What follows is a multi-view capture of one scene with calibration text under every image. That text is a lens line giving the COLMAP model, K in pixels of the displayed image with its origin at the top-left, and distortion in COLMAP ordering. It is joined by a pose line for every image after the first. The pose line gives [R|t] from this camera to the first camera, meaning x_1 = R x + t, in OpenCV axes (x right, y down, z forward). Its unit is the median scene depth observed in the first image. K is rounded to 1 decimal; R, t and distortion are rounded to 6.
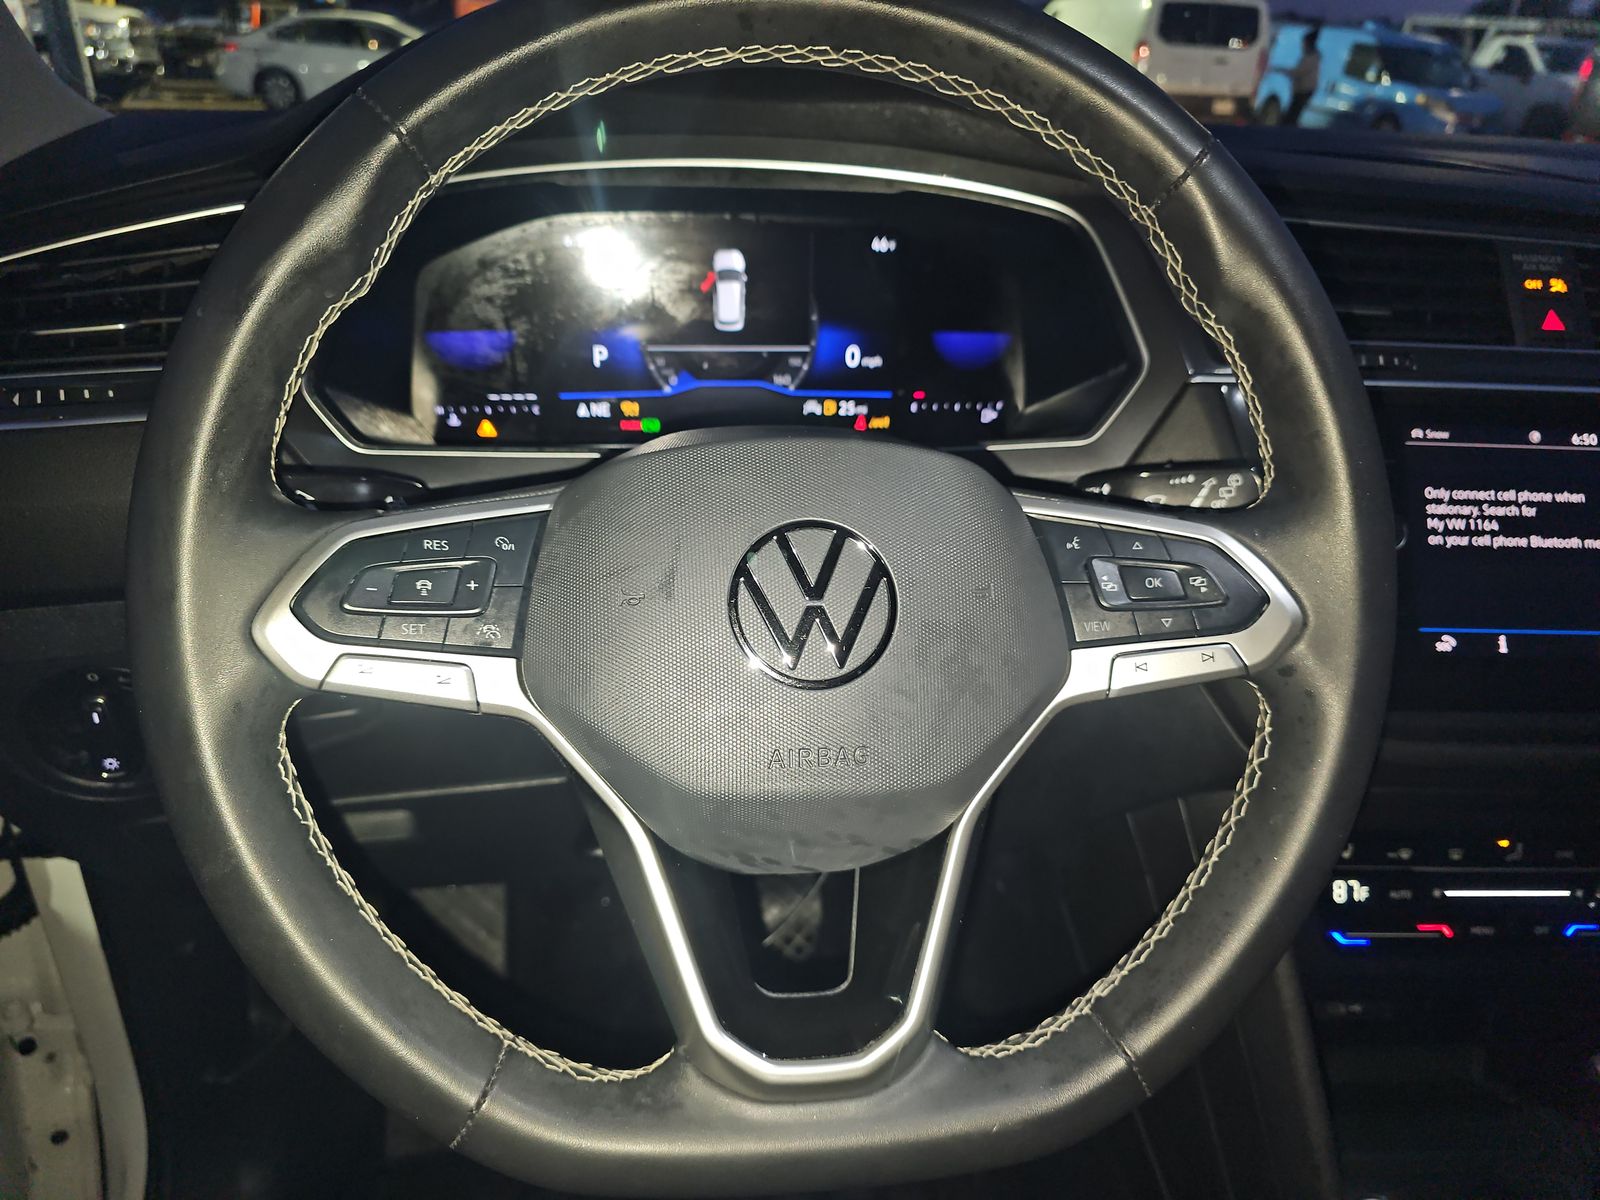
lens RADIAL K [[1055.7, 0, 795.6], [0, 1055.7, 621.8], [0, 0, 1]] dist [0.053566, -0.042243]
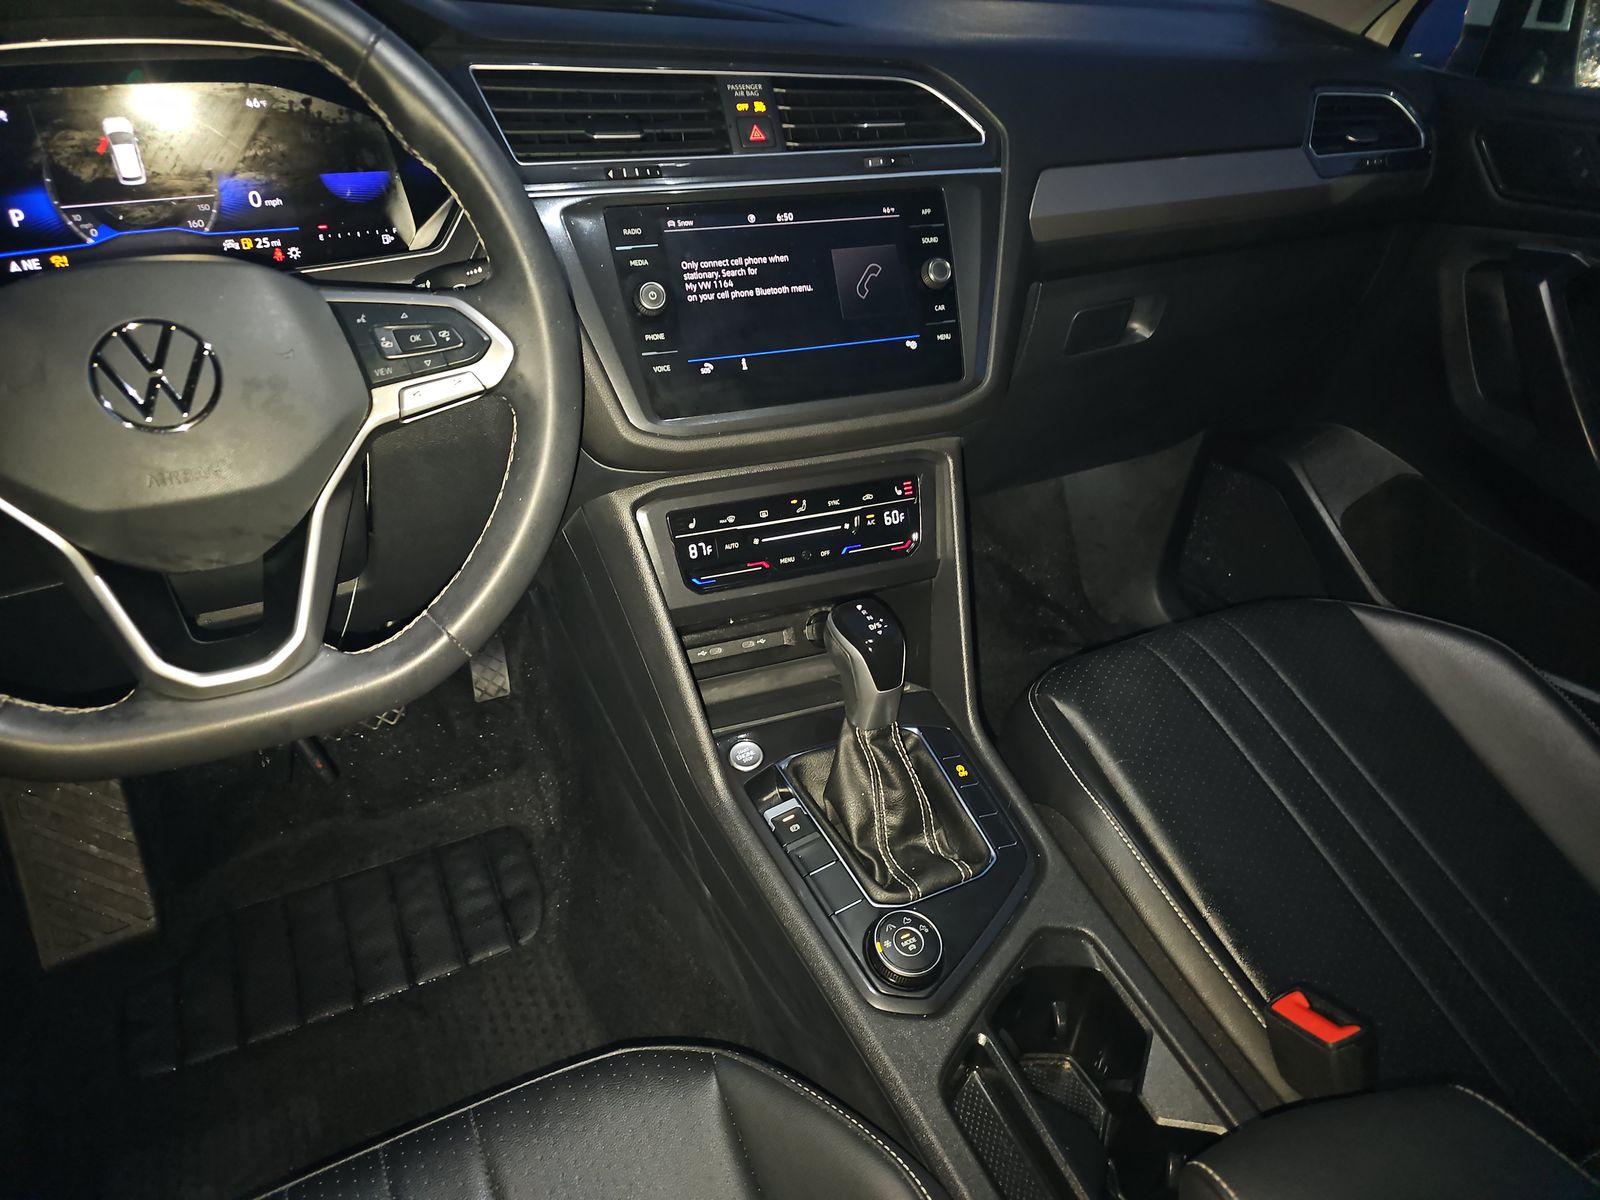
lens RADIAL K [[1055.7, 0, 795.6], [0, 1055.7, 621.8], [0, 0, 1]] dist [0.053566, -0.042243]
pose [[0.948358, -0.193104, 0.251649, 0.276319], [0.154555, 0.974104, 0.165028, 0.137179], [-0.277000, -0.117612, 0.953645, -0.478954]]
